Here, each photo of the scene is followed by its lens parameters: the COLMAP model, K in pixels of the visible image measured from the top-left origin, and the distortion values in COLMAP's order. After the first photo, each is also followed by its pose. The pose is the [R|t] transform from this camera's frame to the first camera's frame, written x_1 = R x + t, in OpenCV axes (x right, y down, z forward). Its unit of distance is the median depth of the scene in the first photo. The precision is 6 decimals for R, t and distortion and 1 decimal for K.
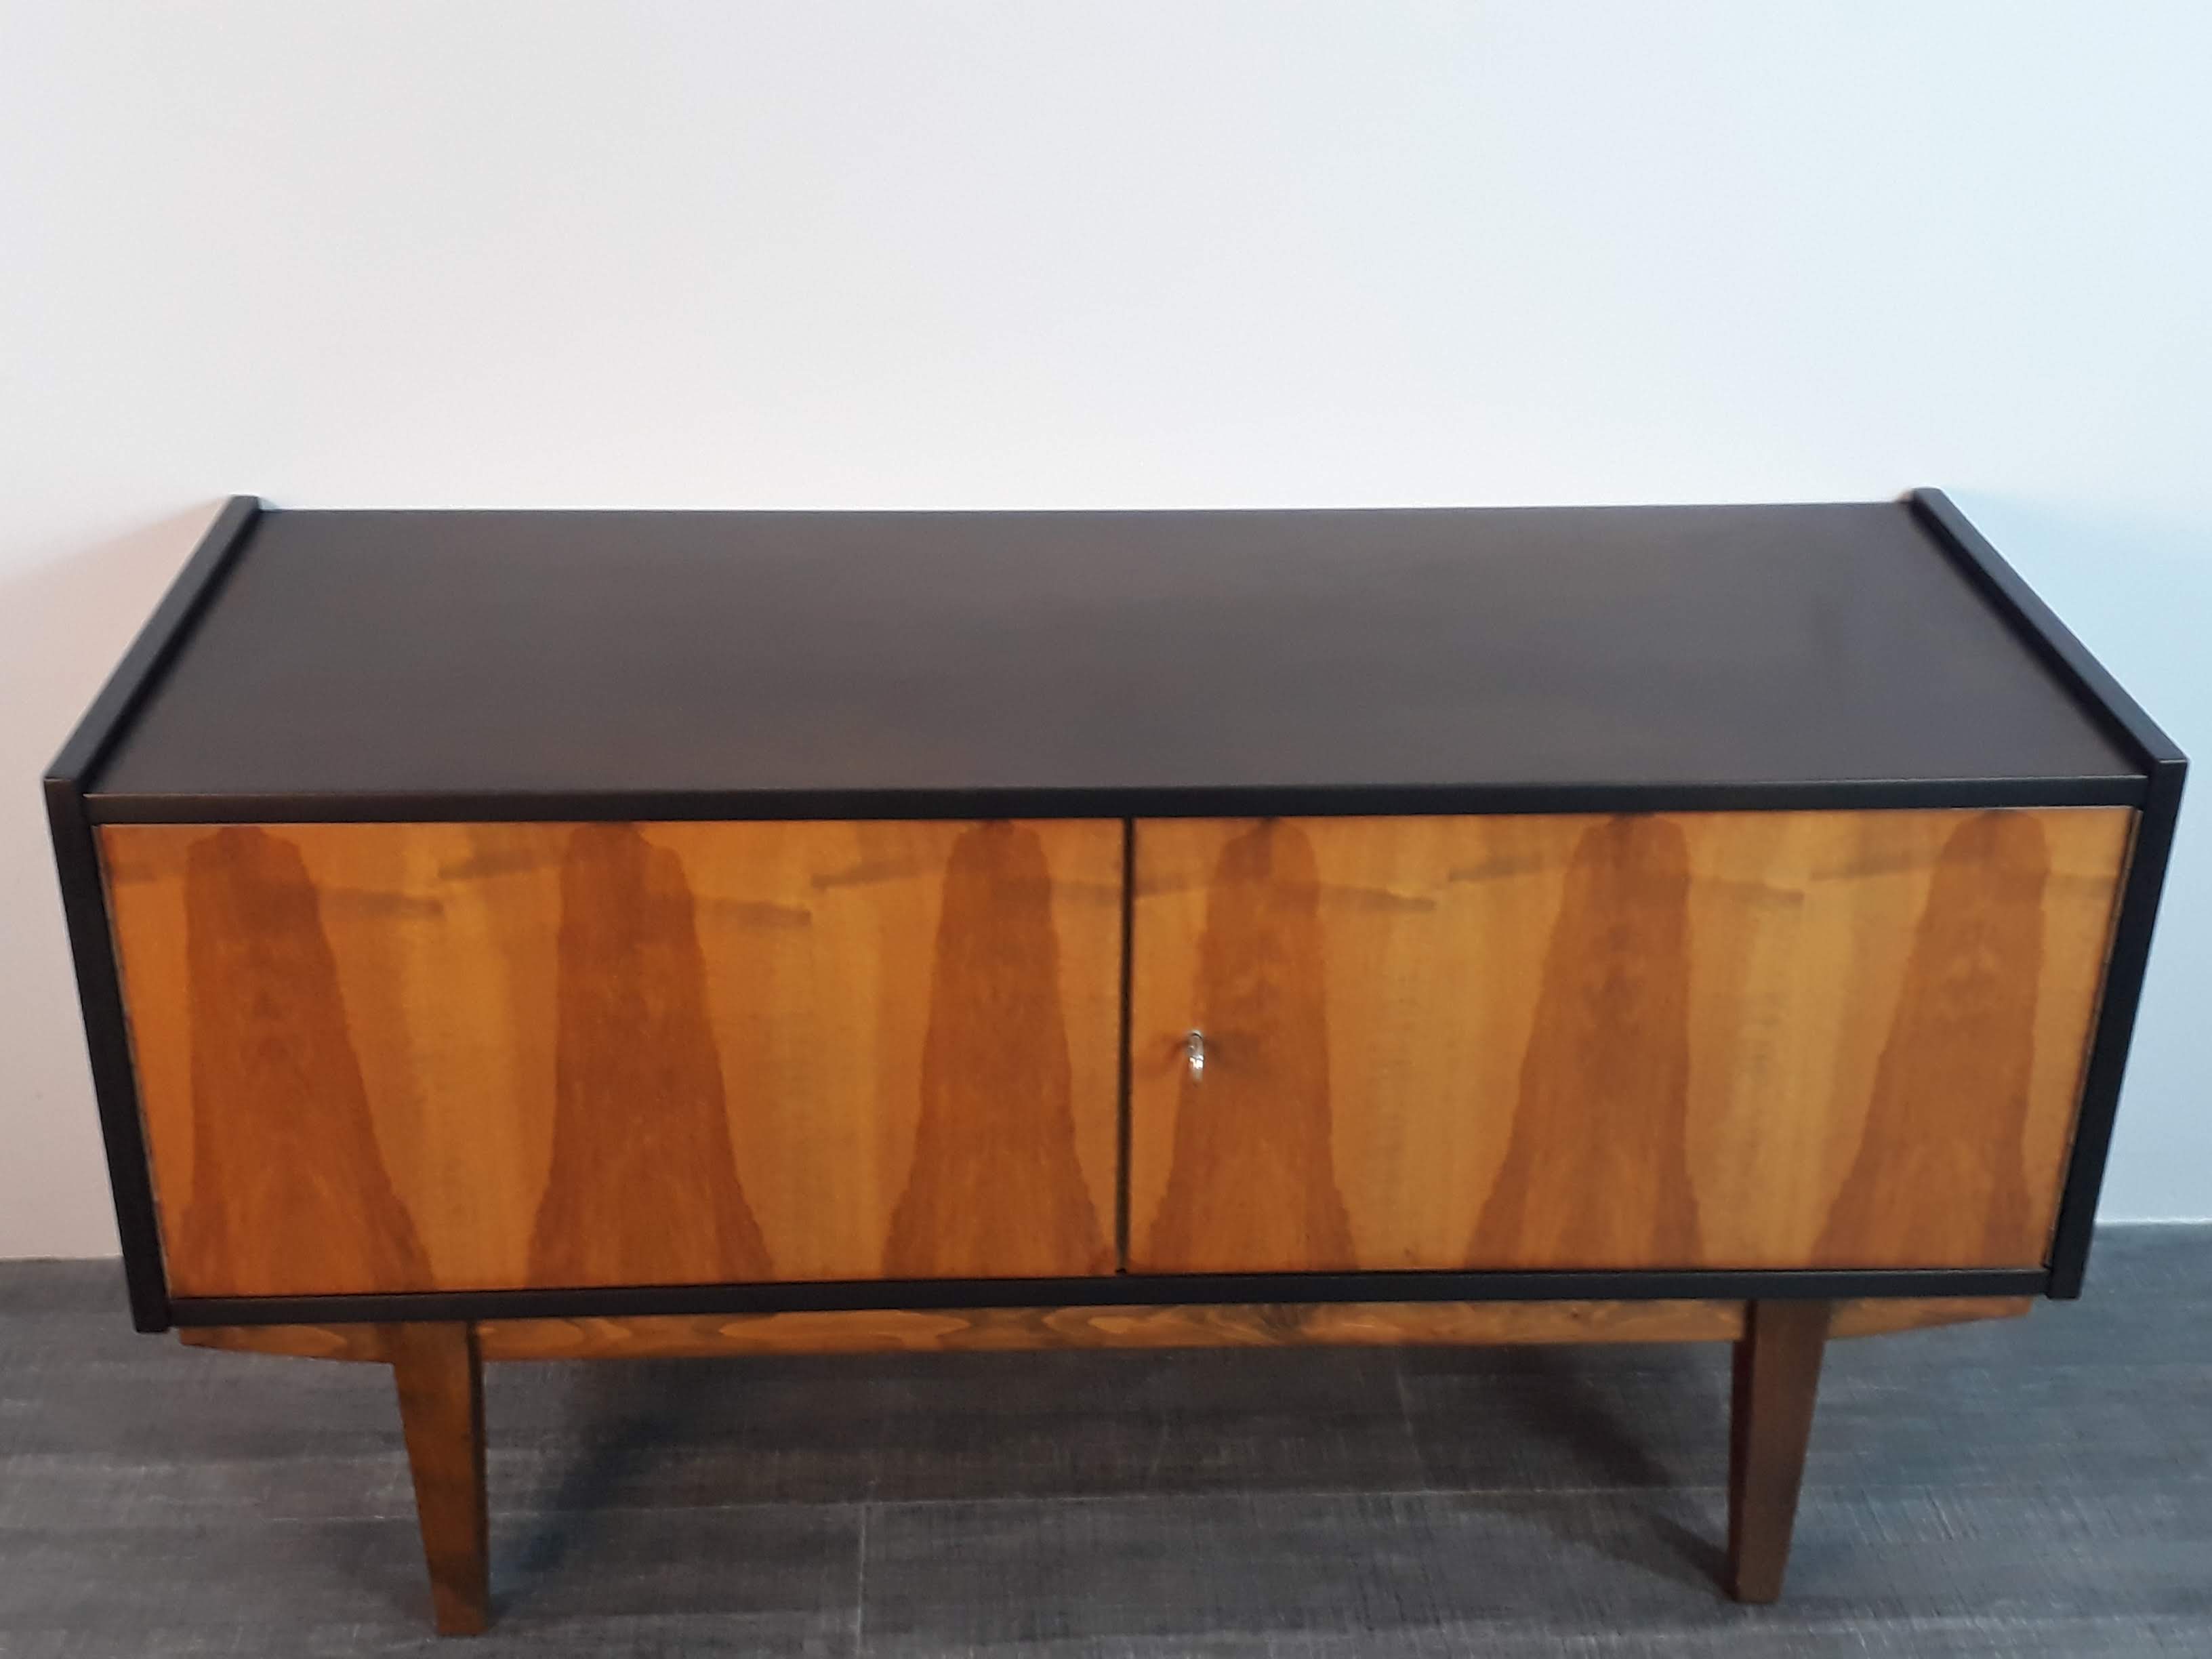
lens RADIAL K [[2731.2, 0, 1112.9], [0, 2731.2, 808.9], [0, 0, 1]] dist [0.207847, -0.553290]
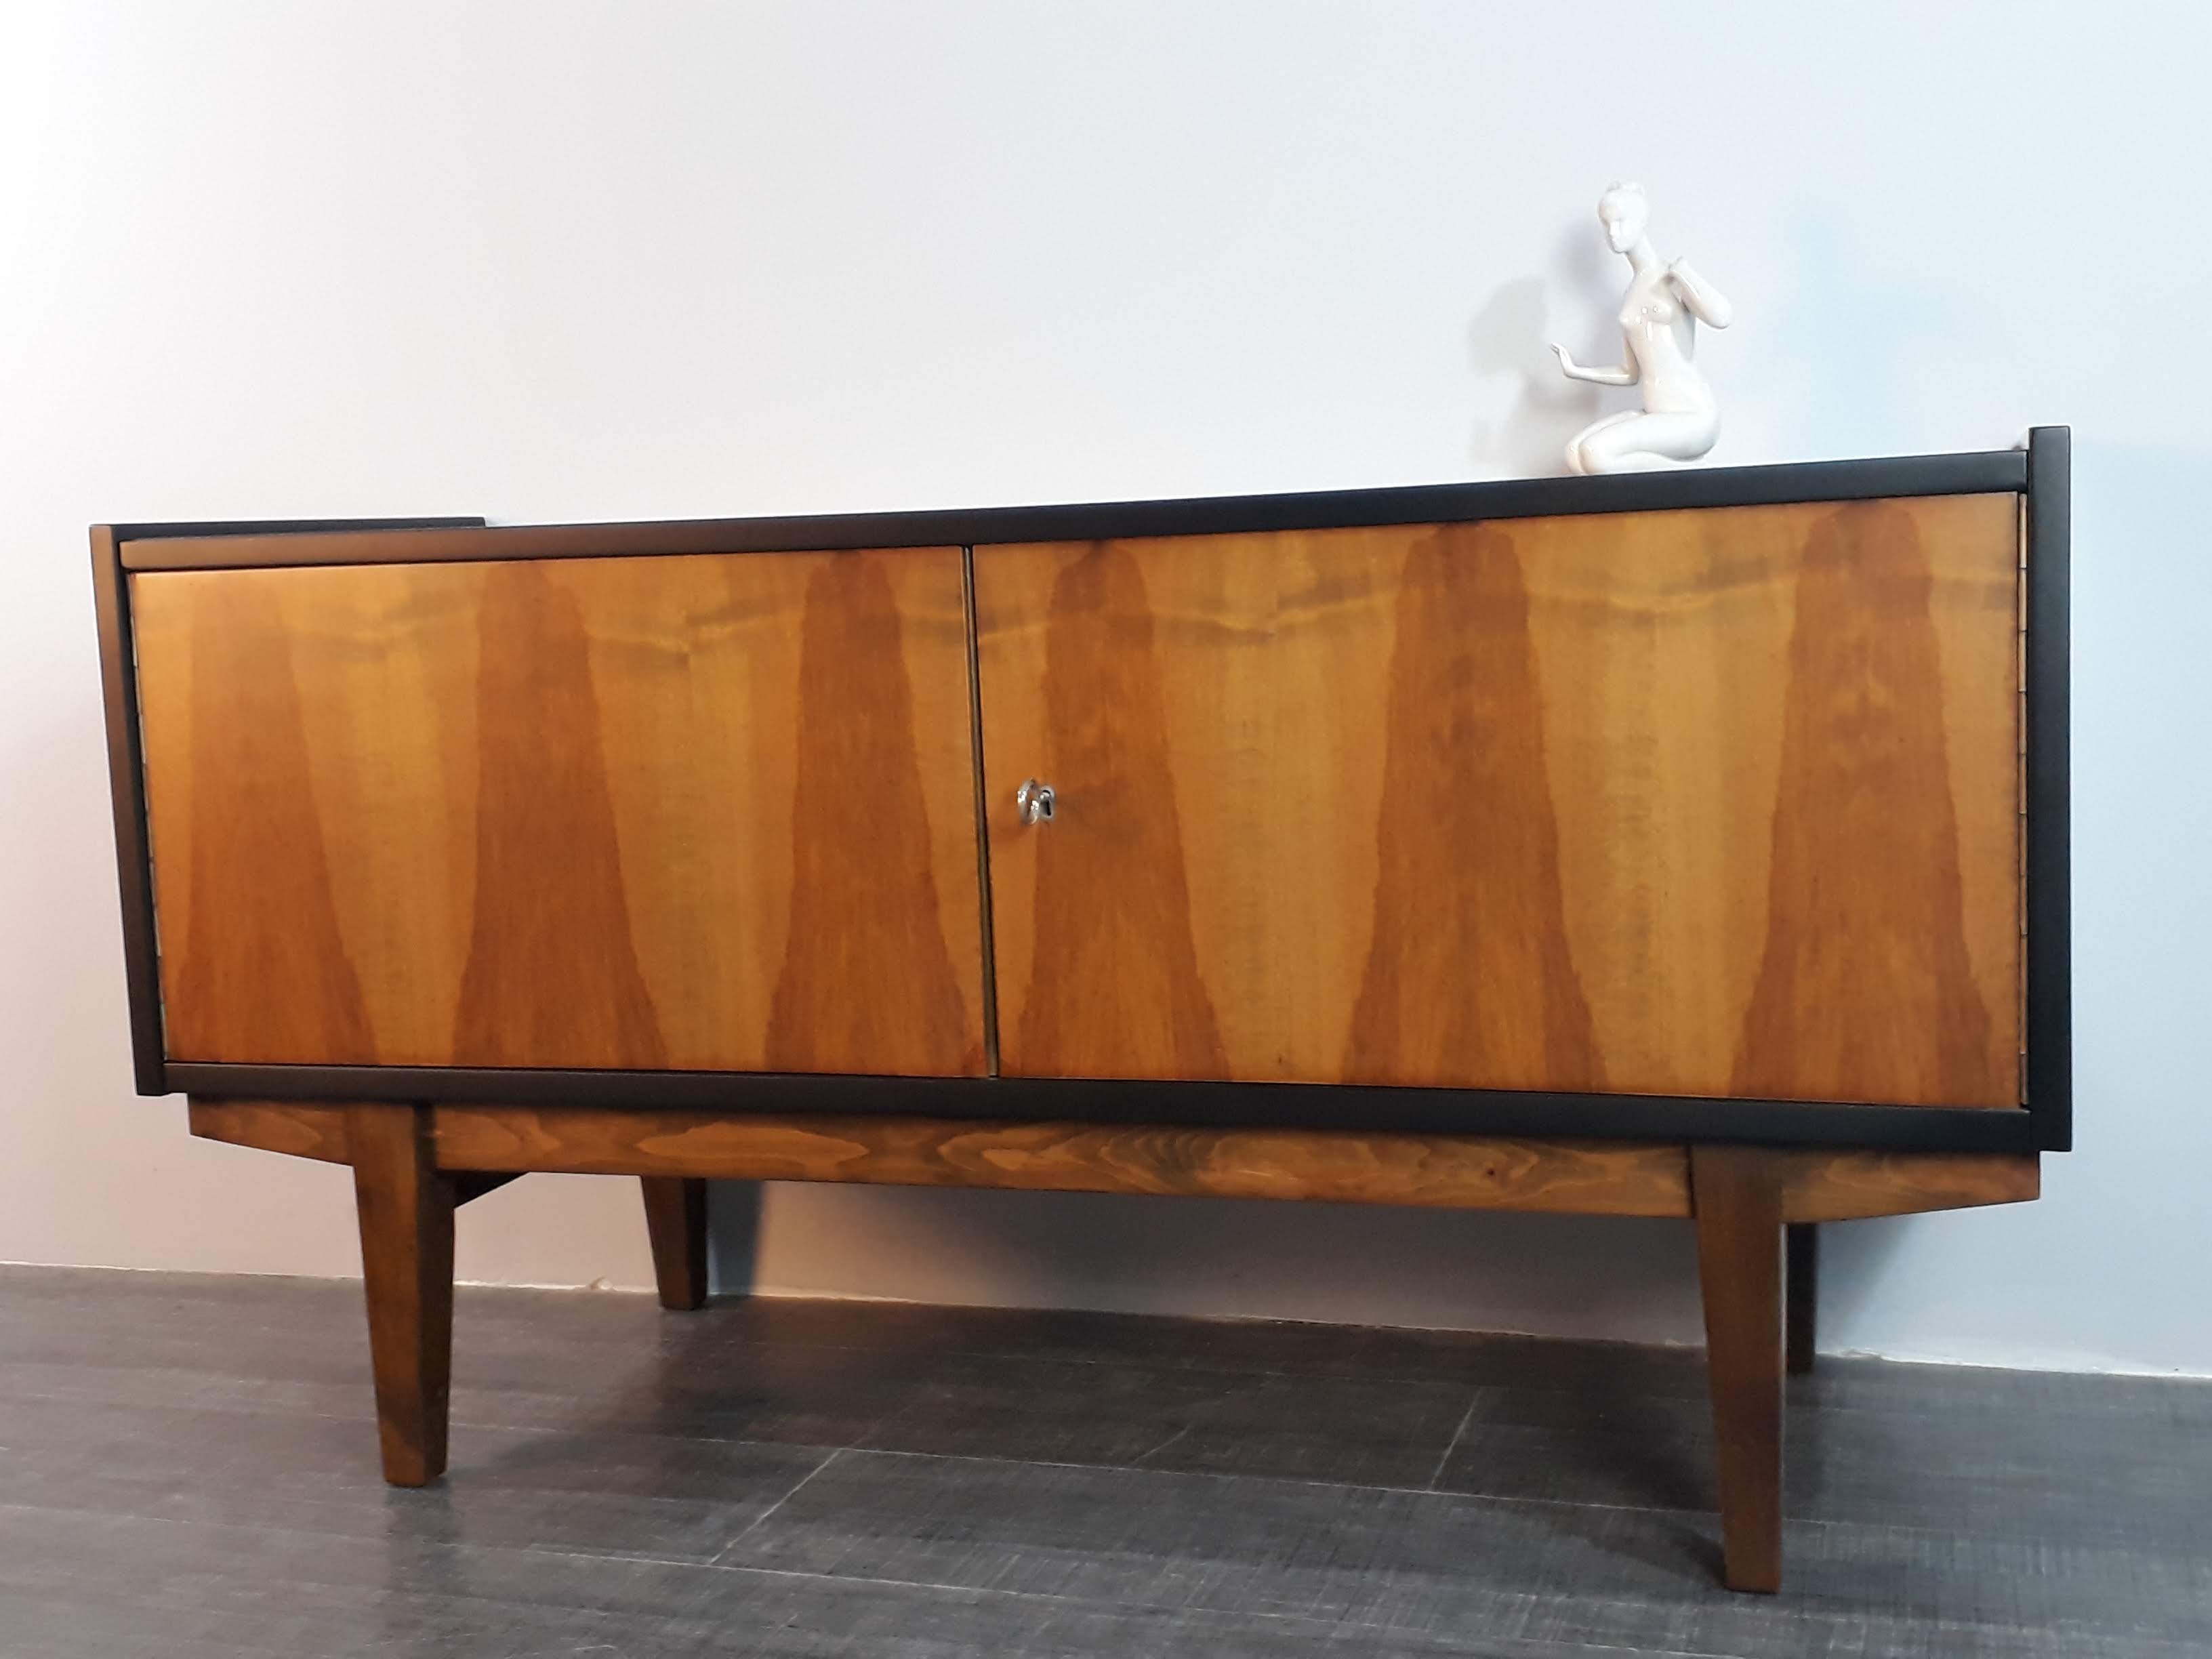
lens RADIAL K [[2692.7, 0, 1106.0], [0, 2692.7, 829.5], [0, 0, 1]] dist [0.247247, -0.758812]
pose [[0.933827, -0.013272, -0.357478, 0.389774], [-0.104784, 0.945331, -0.308820, 0.385824], [0.342034, 0.325843, 0.881385, 0.154920]]
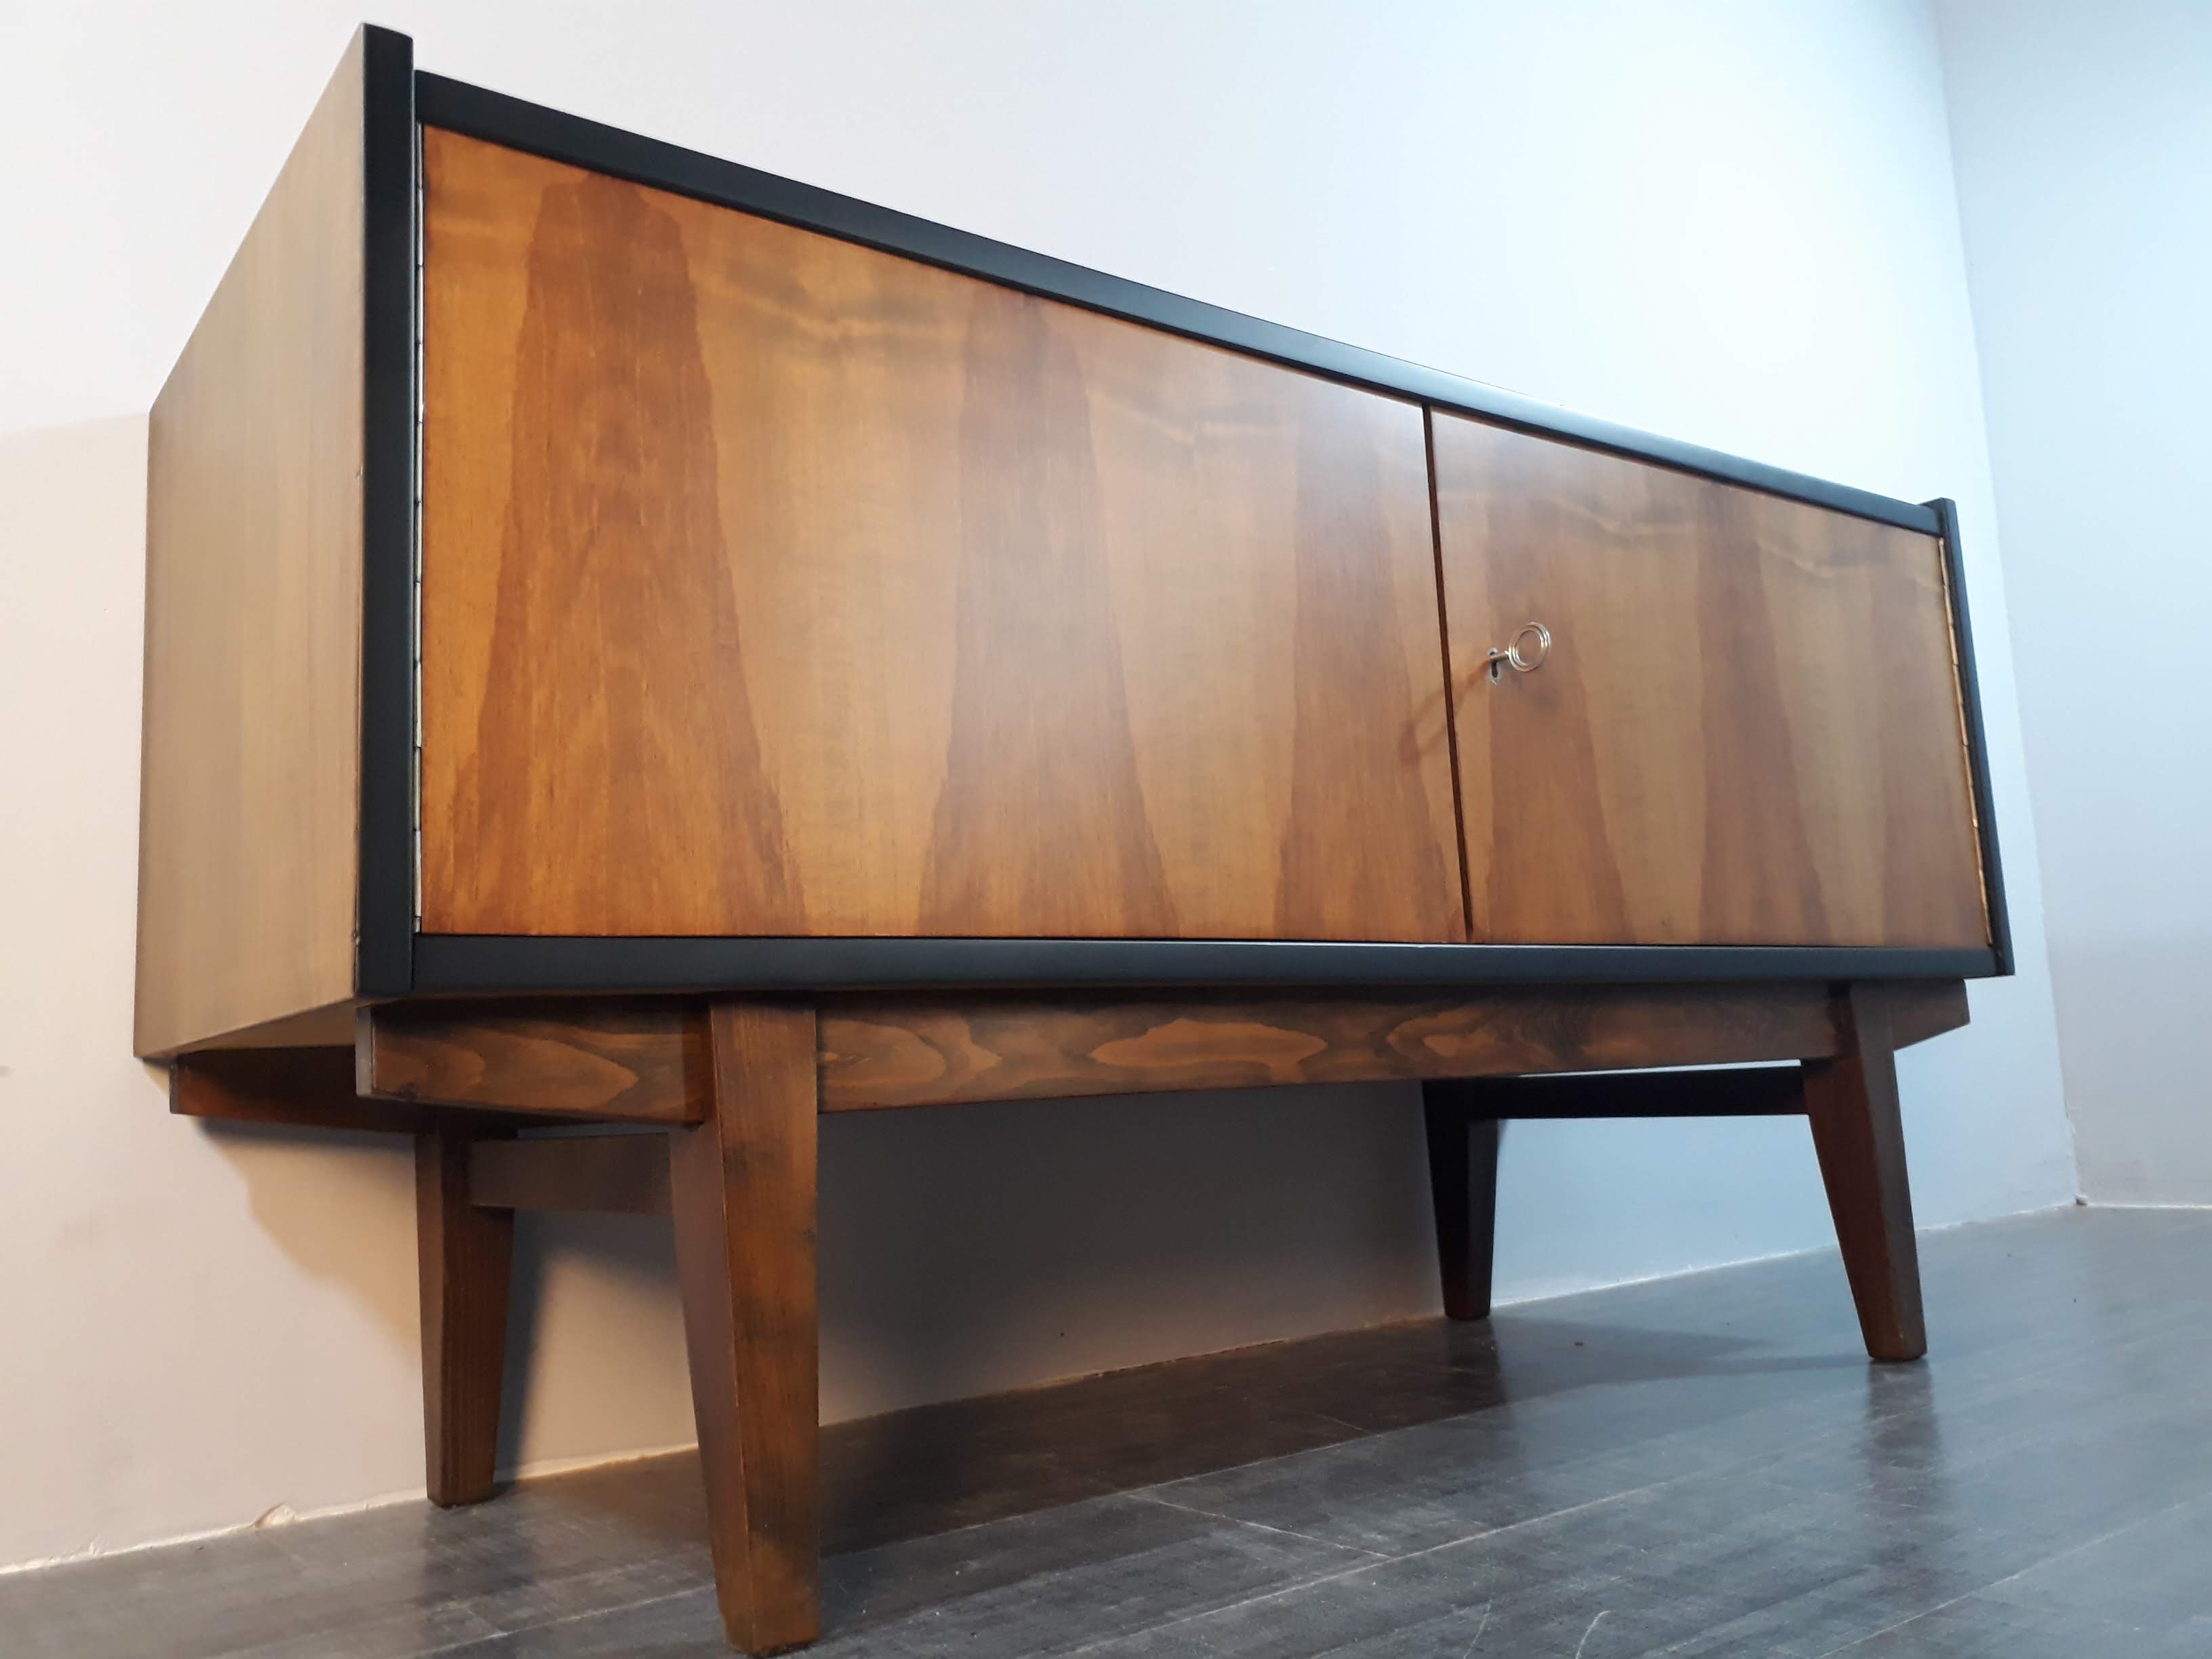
lens RADIAL K [[1757.2, 0, 1106.0], [0, 1757.2, 829.5], [0, 0, 1]] dist [0.094238, -0.145542]
pose [[0.822623, 0.023157, 0.568115, -0.439445], [0.308146, 0.821555, -0.479680, 0.391503], [-0.477846, 0.569658, 0.668695, 0.664470]]
